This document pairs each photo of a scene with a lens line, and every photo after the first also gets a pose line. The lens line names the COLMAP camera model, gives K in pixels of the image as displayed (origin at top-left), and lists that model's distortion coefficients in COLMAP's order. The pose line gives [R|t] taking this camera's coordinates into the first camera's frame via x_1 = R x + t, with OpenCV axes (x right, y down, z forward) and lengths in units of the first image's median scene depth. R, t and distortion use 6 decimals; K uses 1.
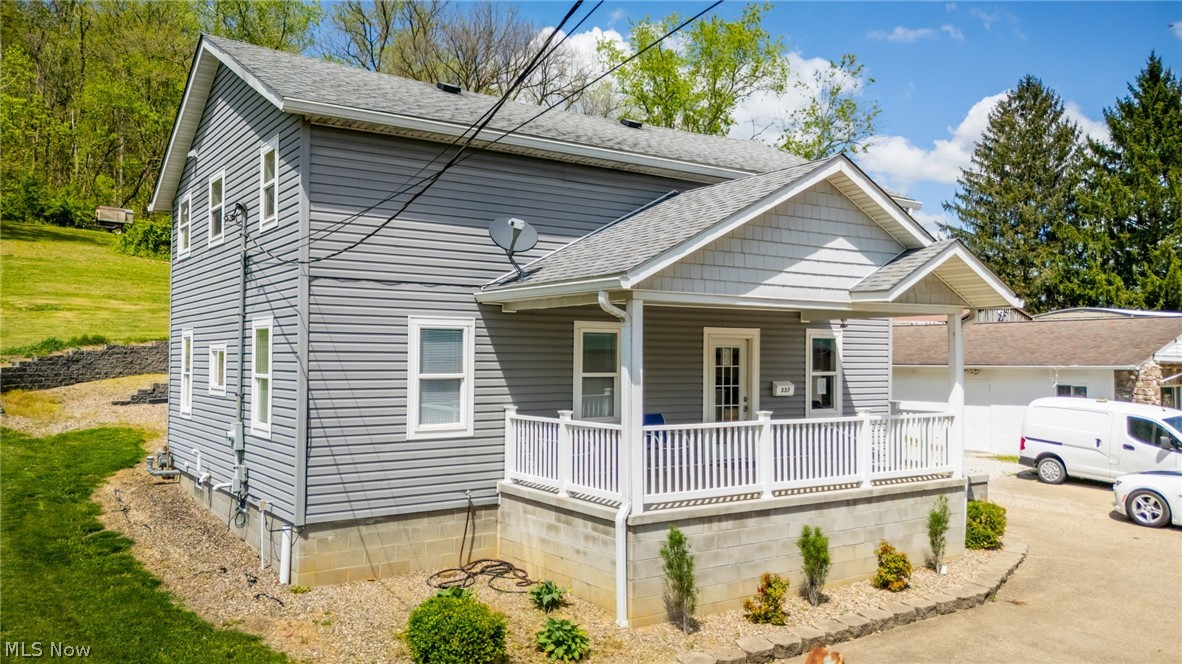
lens RADIAL K [[867.5, 0, 591.0], [0, 867.5, 332.0], [0, 0, 1]] dist [0.074713, -0.078934]
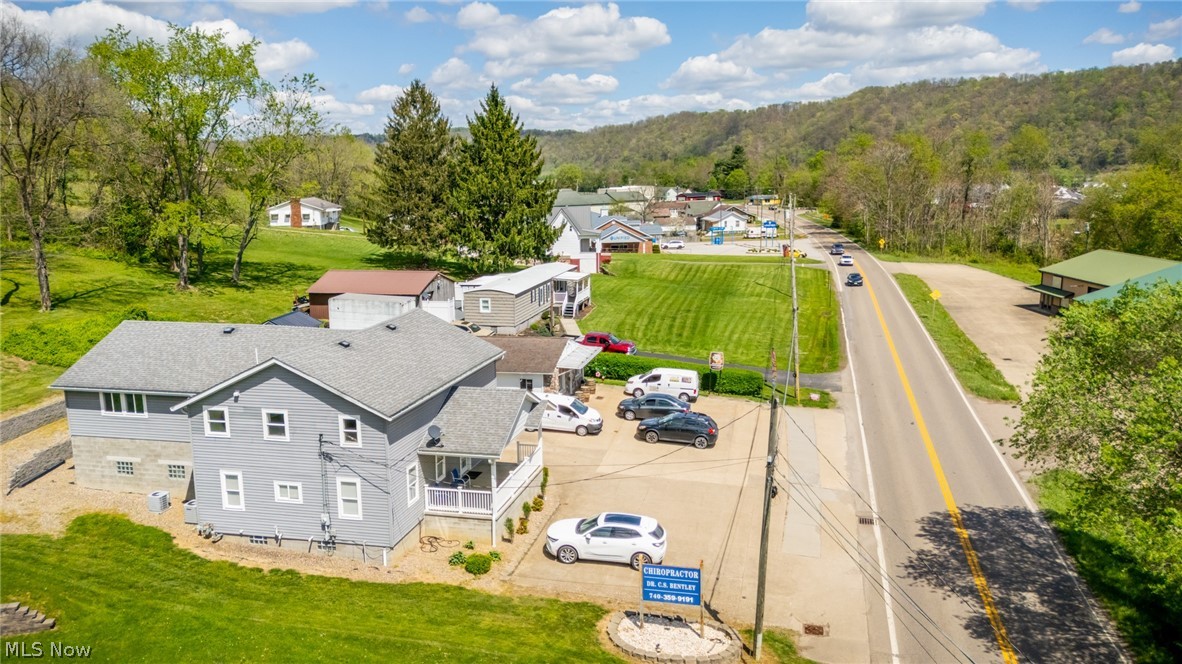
lens RADIAL K [[867.5, 0, 591.0], [0, 867.5, 332.0], [0, 0, 1]] dist [0.074713, -0.078934]
pose [[0.730517, -0.148986, 0.666445, -0.327840], [0.003083, 0.976621, 0.214947, -0.218374], [-0.682888, -0.154968, 0.713897, -0.283318]]
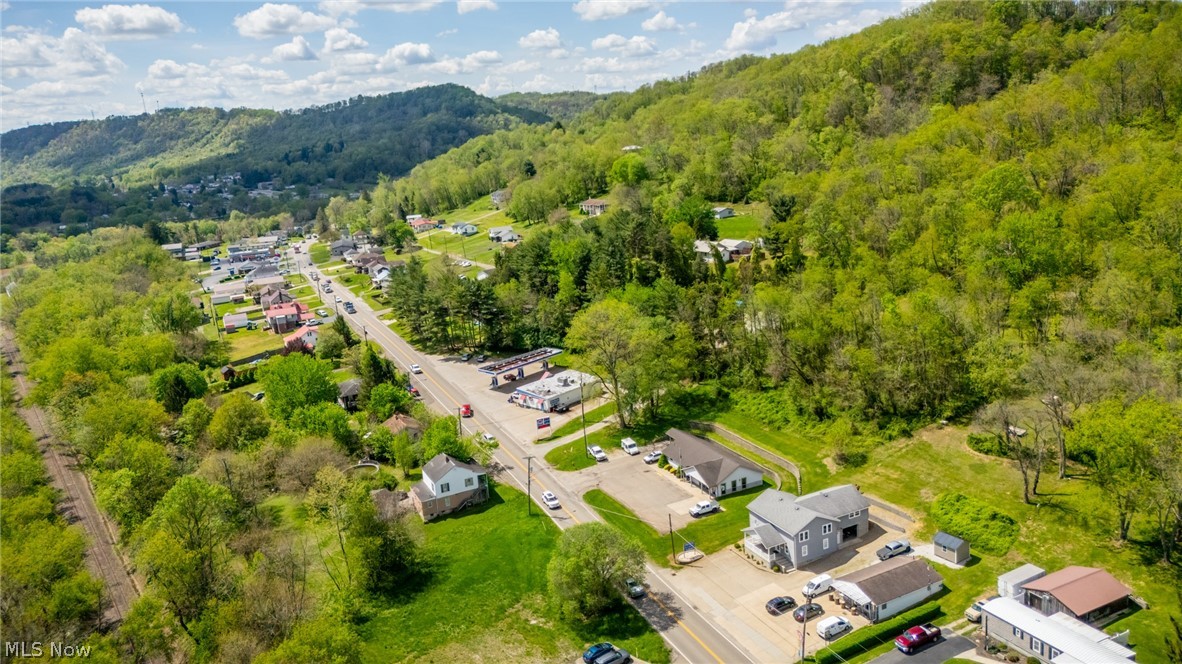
lens RADIAL K [[867.5, 0, 591.0], [0, 867.5, 332.0], [0, 0, 1]] dist [0.074713, -0.078934]
pose [[-0.132487, 0.230673, -0.963969, 2.249477], [0.109346, 0.970008, 0.217089, -1.110417], [0.985135, -0.076645, -0.153737, 0.163128]]
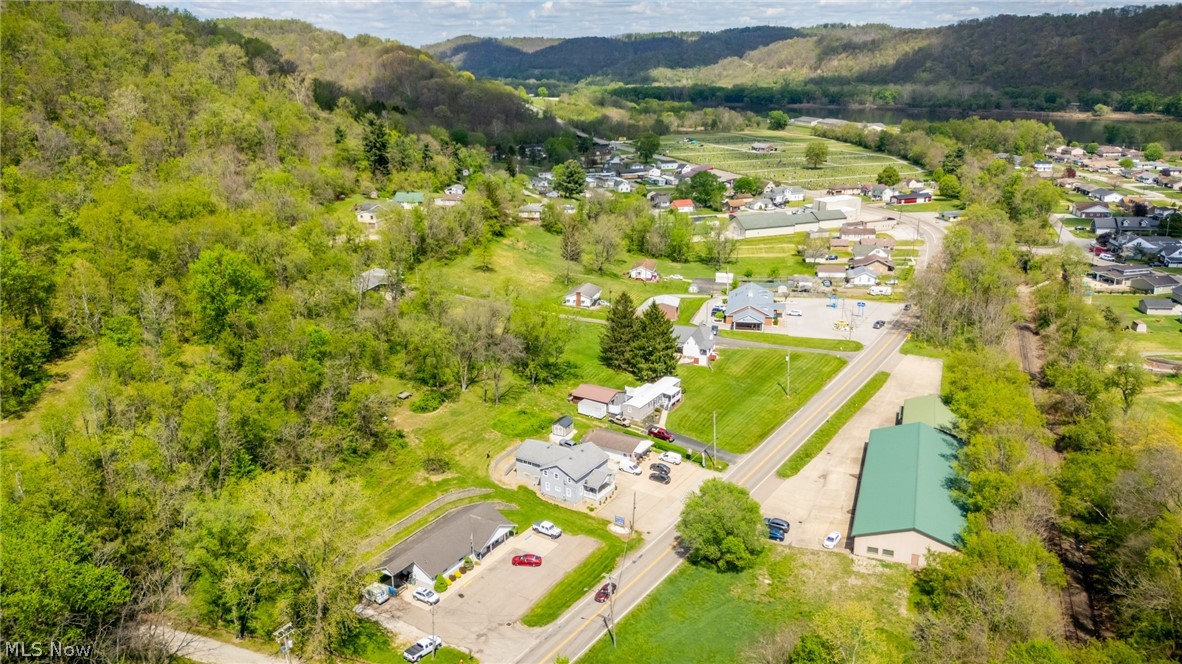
lens RADIAL K [[867.5, 0, 591.0], [0, 867.5, 332.0], [0, 0, 1]] dist [0.074713, -0.078934]
pose [[0.914583, -0.146787, 0.376818, -1.014383], [0.012189, 0.941382, 0.337123, -1.452090], [-0.404215, -0.303734, 0.862761, -2.126021]]
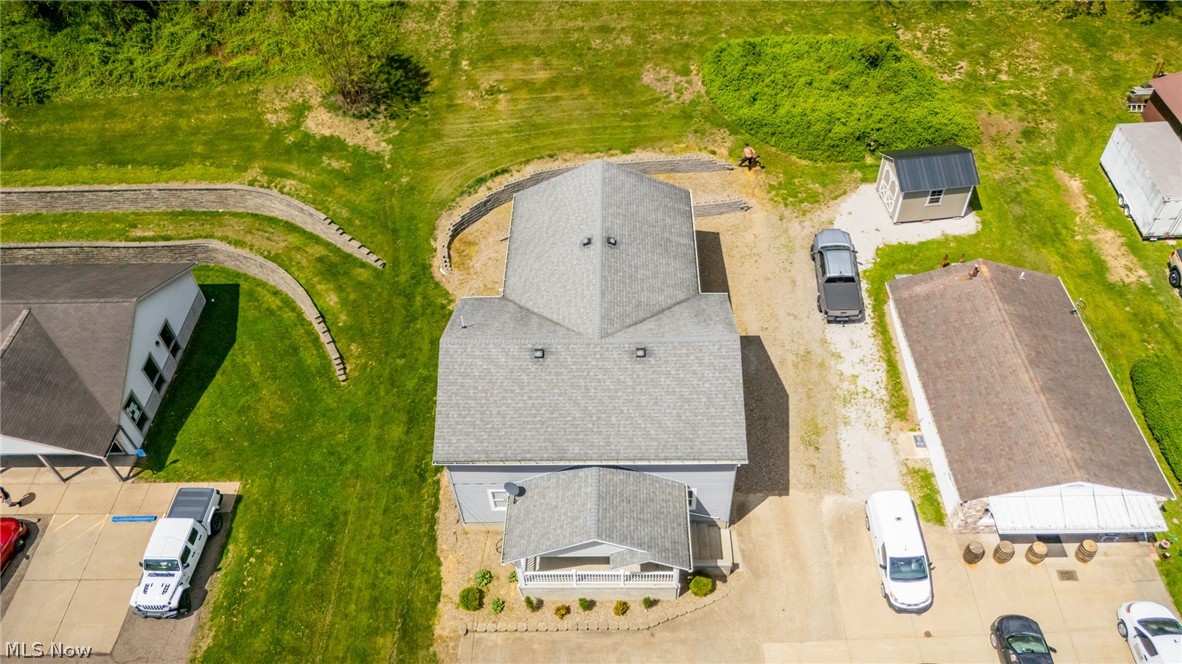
lens RADIAL K [[867.5, 0, 591.0], [0, 867.5, 332.0], [0, 0, 1]] dist [0.074713, -0.078934]
pose [[0.829261, 0.379237, -0.410495, 0.221573], [0.068532, 0.659970, 0.748160, -0.530559], [0.554644, -0.648552, 0.521297, -0.008363]]
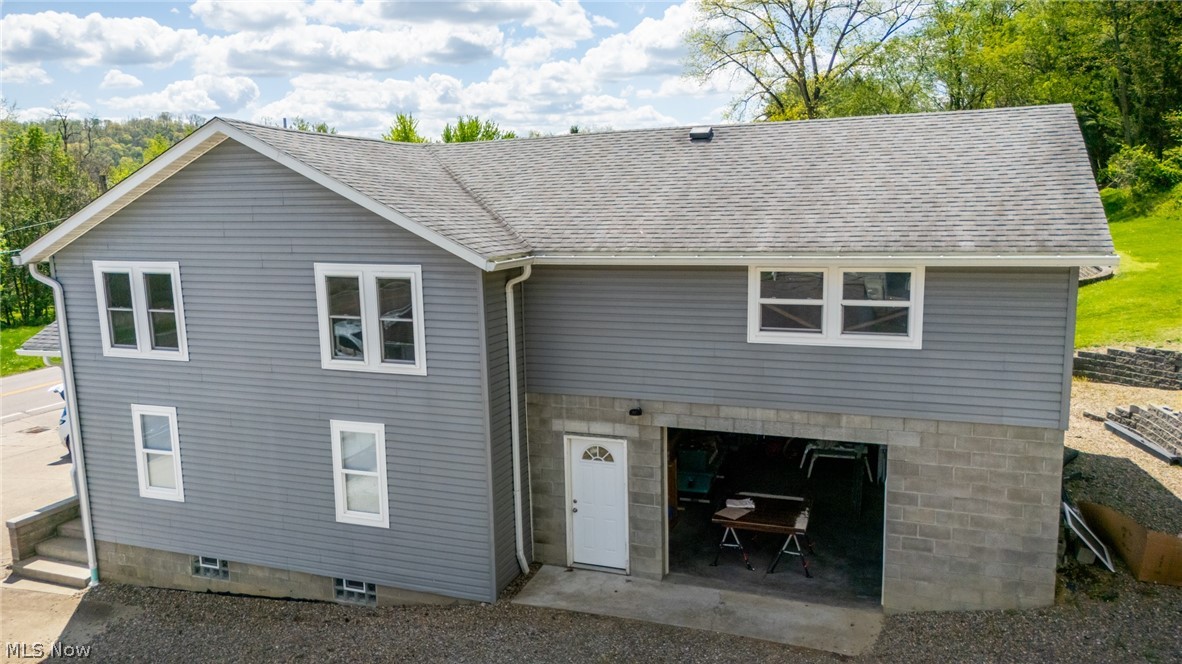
lens RADIAL K [[867.5, 0, 591.0], [0, 867.5, 332.0], [0, 0, 1]] dist [0.074713, -0.078934]
pose [[-0.802981, 0.109935, -0.585779, 0.126580], [0.035607, 0.989934, 0.136974, -0.052148], [0.594941, 0.089130, -0.798813, 0.594796]]
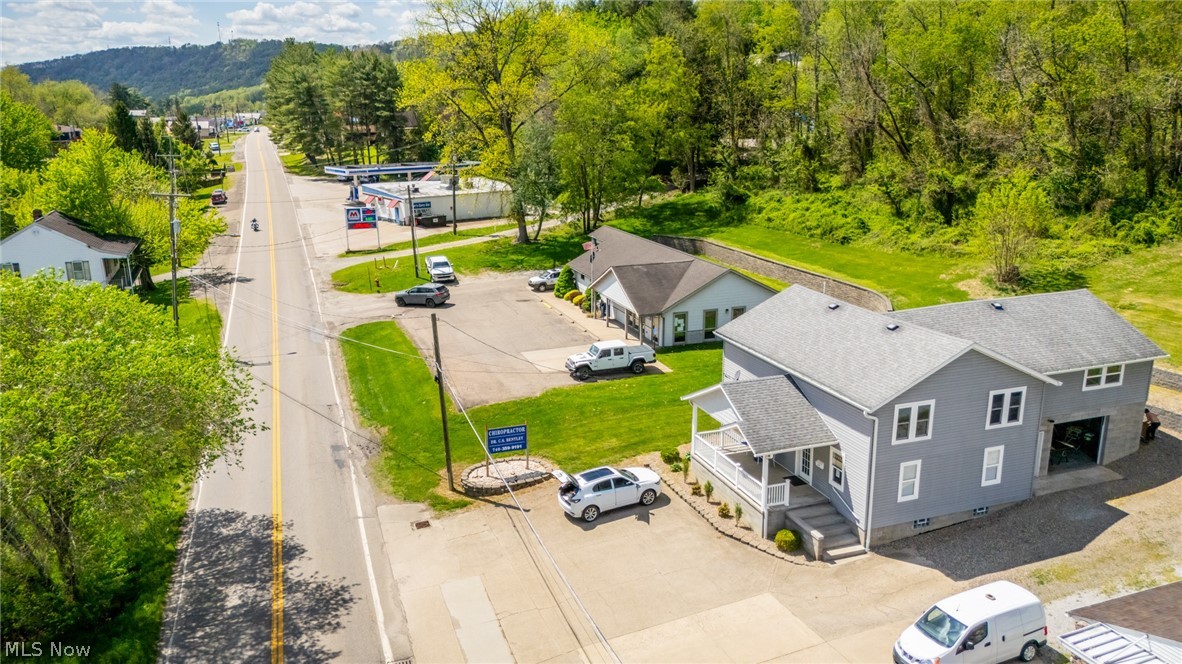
lens RADIAL K [[867.5, 0, 591.0], [0, 867.5, 332.0], [0, 0, 1]] dist [0.074713, -0.078934]
pose [[-0.222487, 0.238305, -0.945363, 0.655221], [0.038010, 0.971050, 0.235835, -0.228336], [0.974194, 0.016537, -0.225104, 0.243158]]
